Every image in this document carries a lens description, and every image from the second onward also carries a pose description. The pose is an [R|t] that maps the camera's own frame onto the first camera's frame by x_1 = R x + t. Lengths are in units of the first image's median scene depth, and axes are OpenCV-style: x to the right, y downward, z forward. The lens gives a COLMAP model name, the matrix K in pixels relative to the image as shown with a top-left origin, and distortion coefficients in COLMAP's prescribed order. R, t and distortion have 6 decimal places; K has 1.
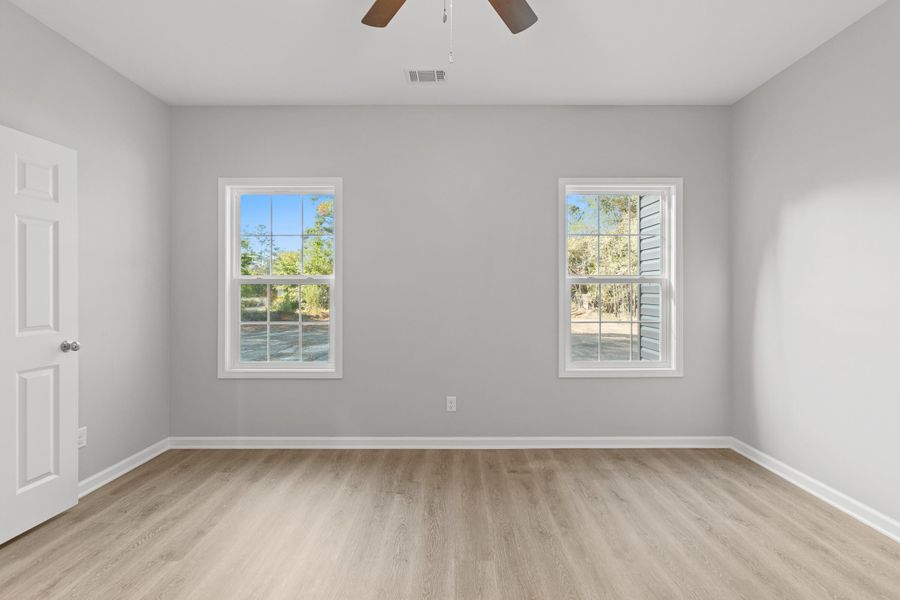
lens RADIAL K [[404.0, 0, 450.2], [0, 404.0, 291.3], [0, 0, 1]] dist [-0.000092, 0.000220]
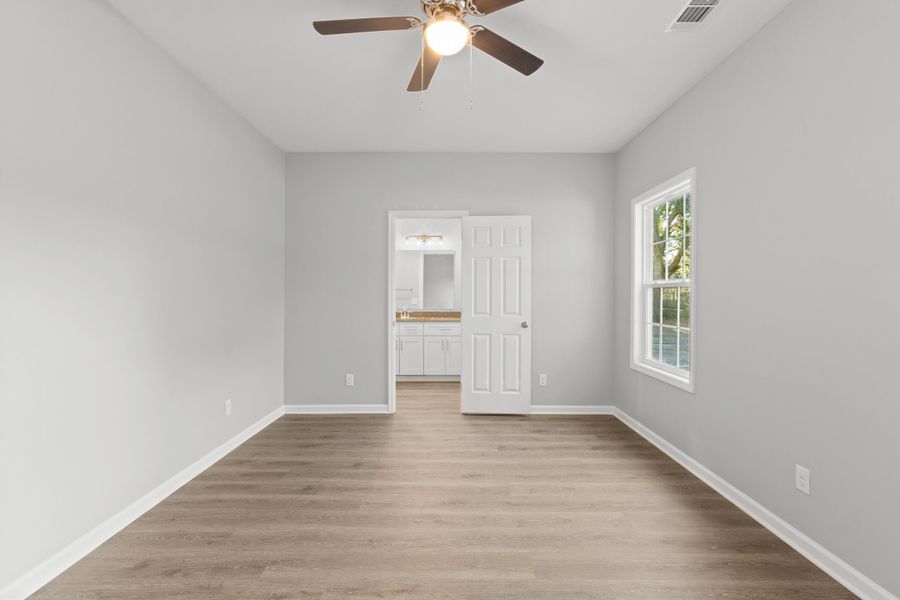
lens RADIAL K [[400.9, 0, 449.5], [0, 400.9, 303.7], [0, 0, 1]] dist [0.000343, 0.000224]
pose [[-0.006273, 0.020506, -0.999770, 0.702255], [-0.000981, 0.999789, 0.020513, 0.003790], [0.999980, 0.001109, -0.006251, 0.551230]]
